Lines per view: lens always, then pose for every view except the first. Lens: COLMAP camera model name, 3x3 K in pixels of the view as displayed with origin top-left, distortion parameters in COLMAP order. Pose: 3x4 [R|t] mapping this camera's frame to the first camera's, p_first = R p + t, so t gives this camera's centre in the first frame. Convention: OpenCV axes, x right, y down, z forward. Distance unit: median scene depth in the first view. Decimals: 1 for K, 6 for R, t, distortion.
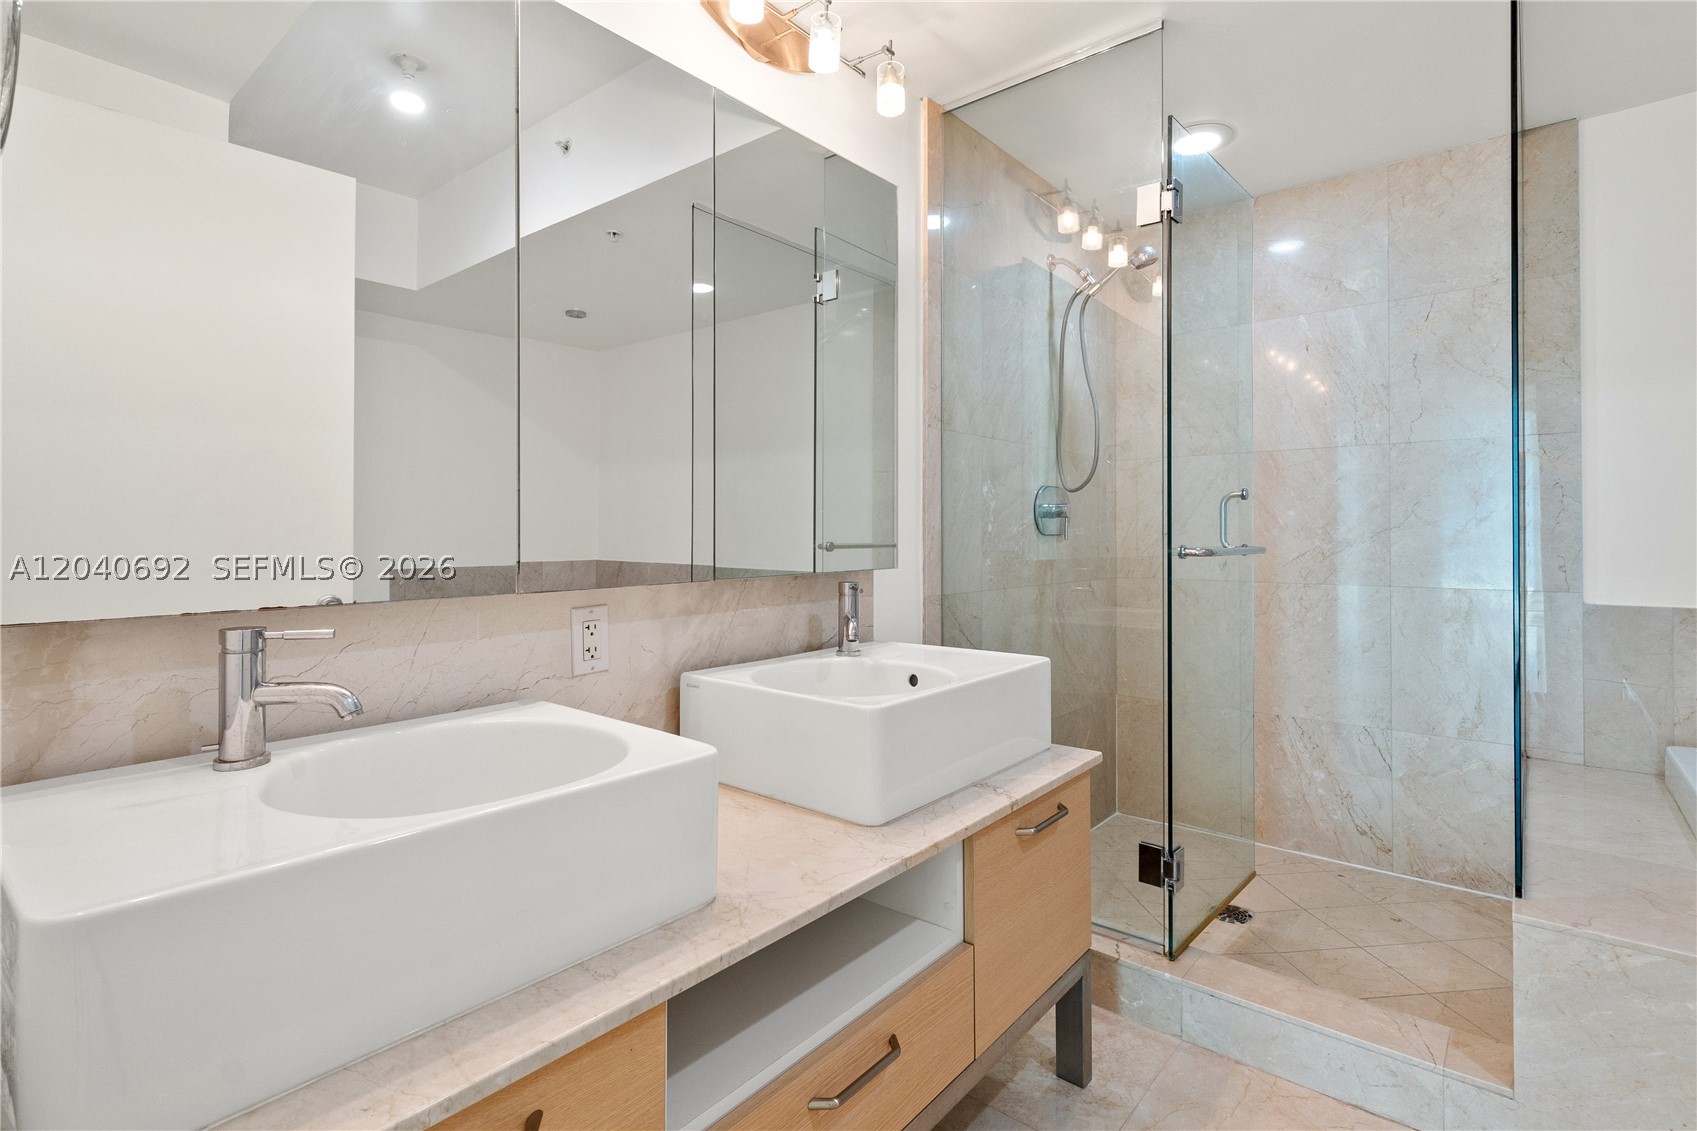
lens RADIAL K [[850.6, 0, 844.8], [0, 850.6, 523.7], [0, 0, 1]] dist [0.001092, 0.000591]
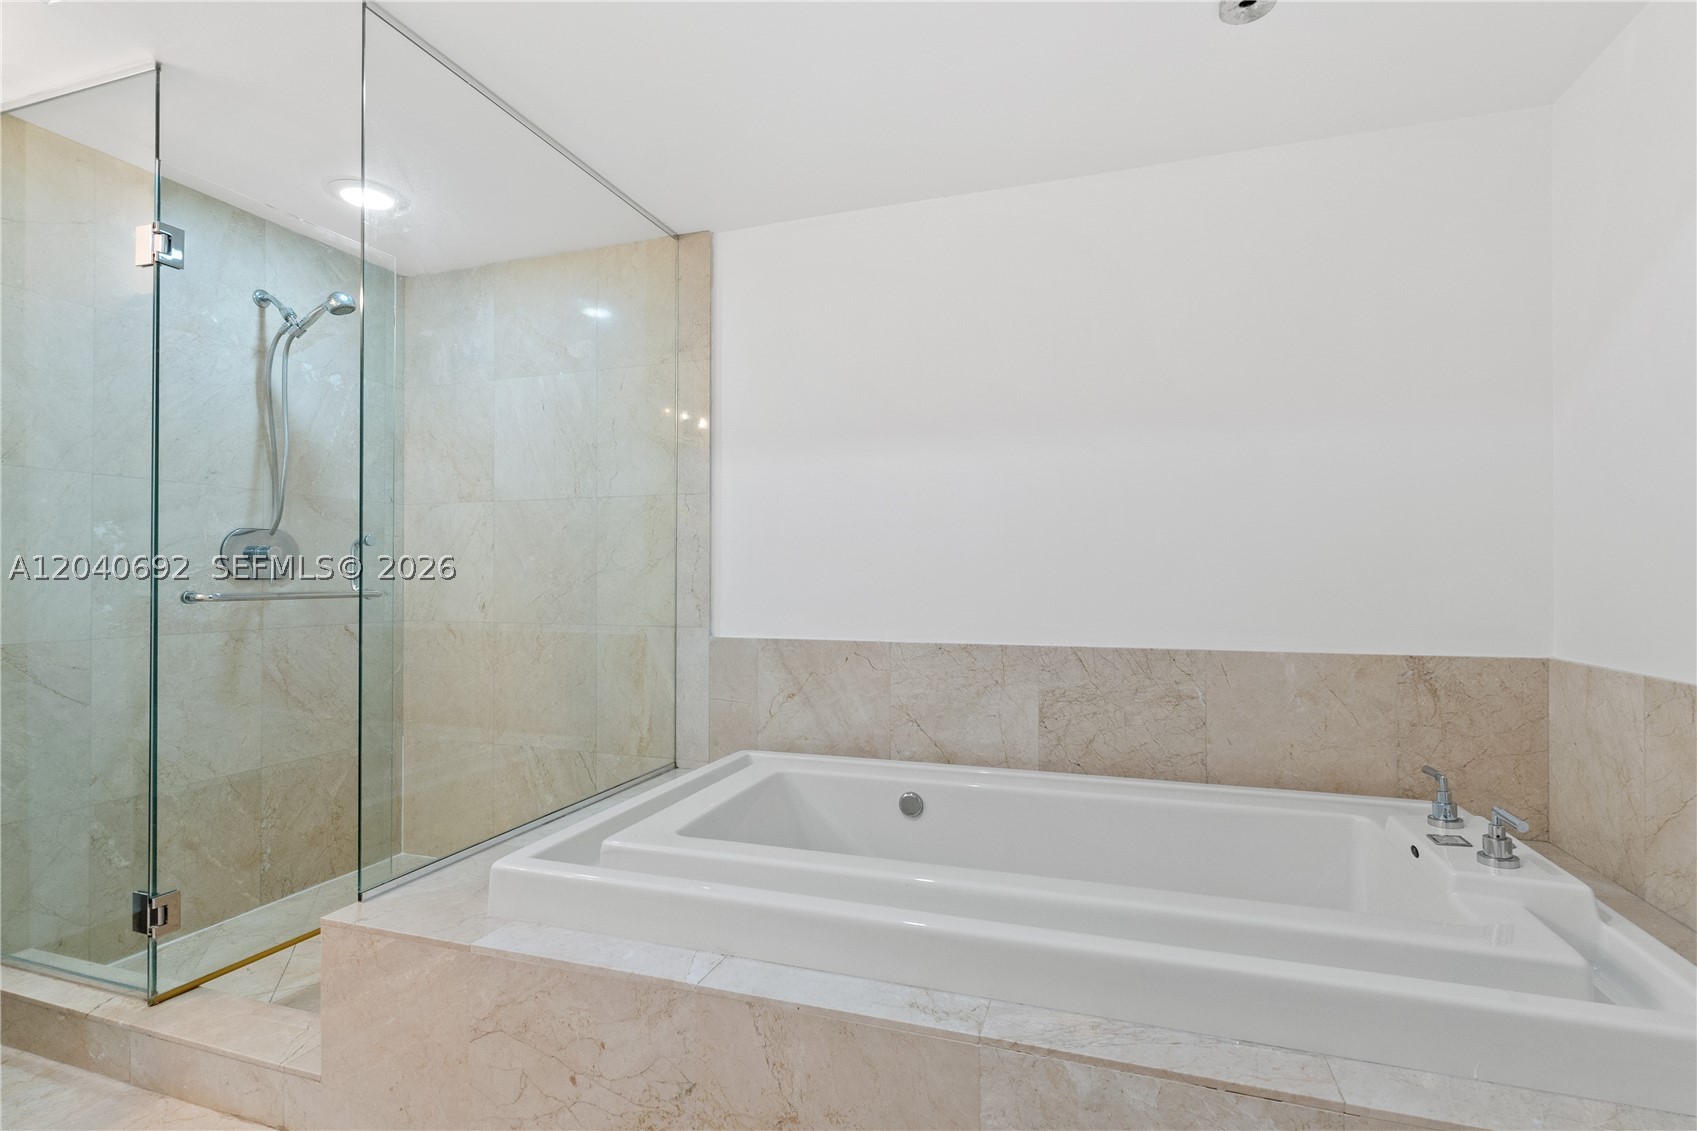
lens RADIAL K [[841.4, 0, 852.6], [0, 841.4, 569.7], [0, 0, 1]] dist [-0.000032, -0.001190]
pose [[0.925942, 0.004186, 0.377643, 0.550582], [-0.006261, 0.999971, 0.004267, -0.006031], [-0.377614, -0.006315, 0.925941, -0.158220]]
